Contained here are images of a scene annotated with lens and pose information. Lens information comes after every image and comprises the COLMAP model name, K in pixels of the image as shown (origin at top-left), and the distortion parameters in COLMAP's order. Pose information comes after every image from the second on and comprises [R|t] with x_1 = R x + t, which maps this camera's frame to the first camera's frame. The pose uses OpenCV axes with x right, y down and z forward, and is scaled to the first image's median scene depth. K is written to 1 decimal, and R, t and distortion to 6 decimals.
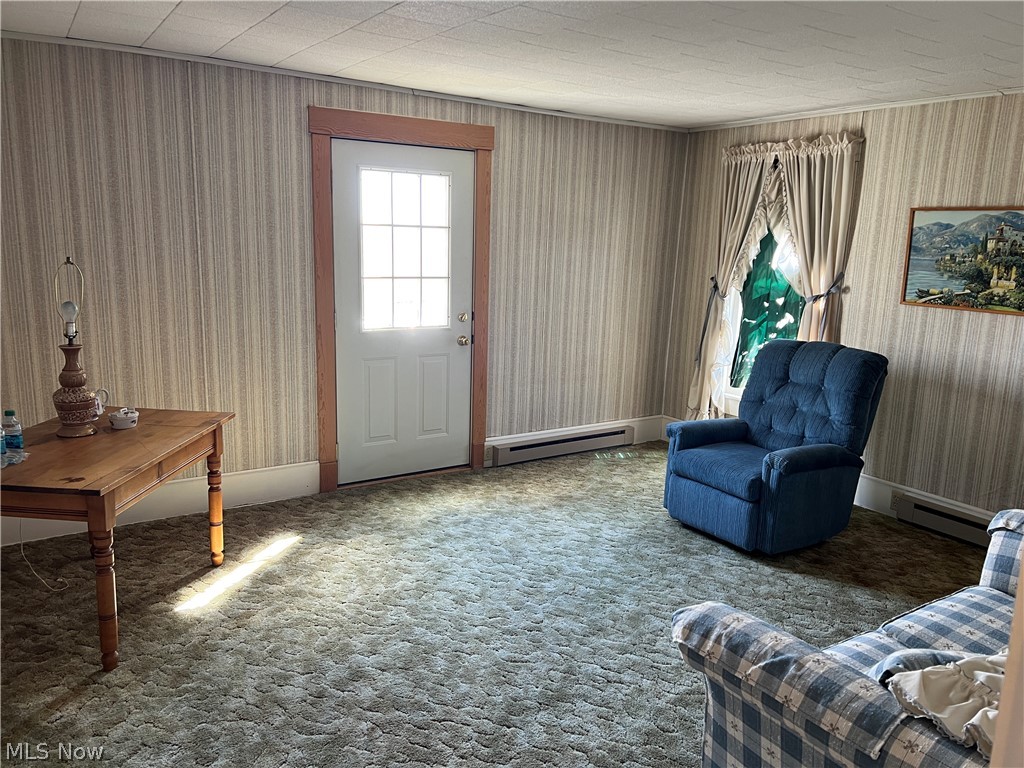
lens RADIAL K [[764.1, 0, 518.8], [0, 764.1, 382.1], [0, 0, 1]] dist [0.080838, -0.101223]
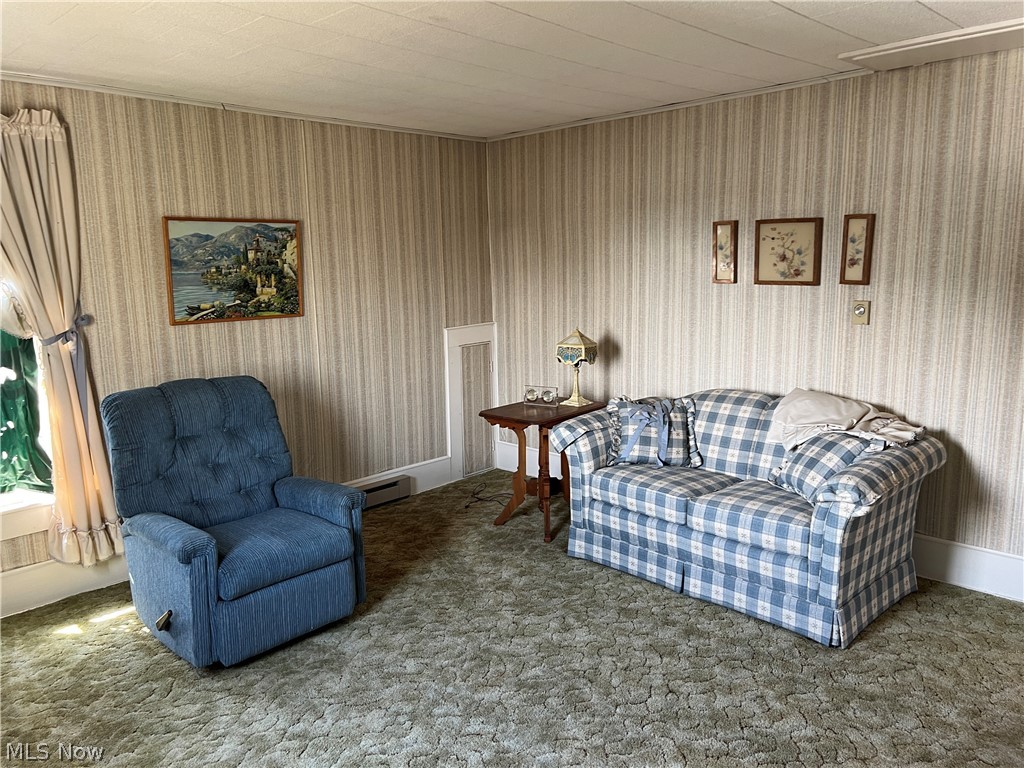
lens RADIAL K [[764.1, 0, 518.8], [0, 764.1, 382.1], [0, 0, 1]] dist [0.080838, -0.101223]
pose [[-0.226624, -0.178384, 0.957508, -0.485418], [0.201580, 0.953209, 0.225293, -0.170073], [-0.952894, 0.244072, -0.180061, 0.858351]]
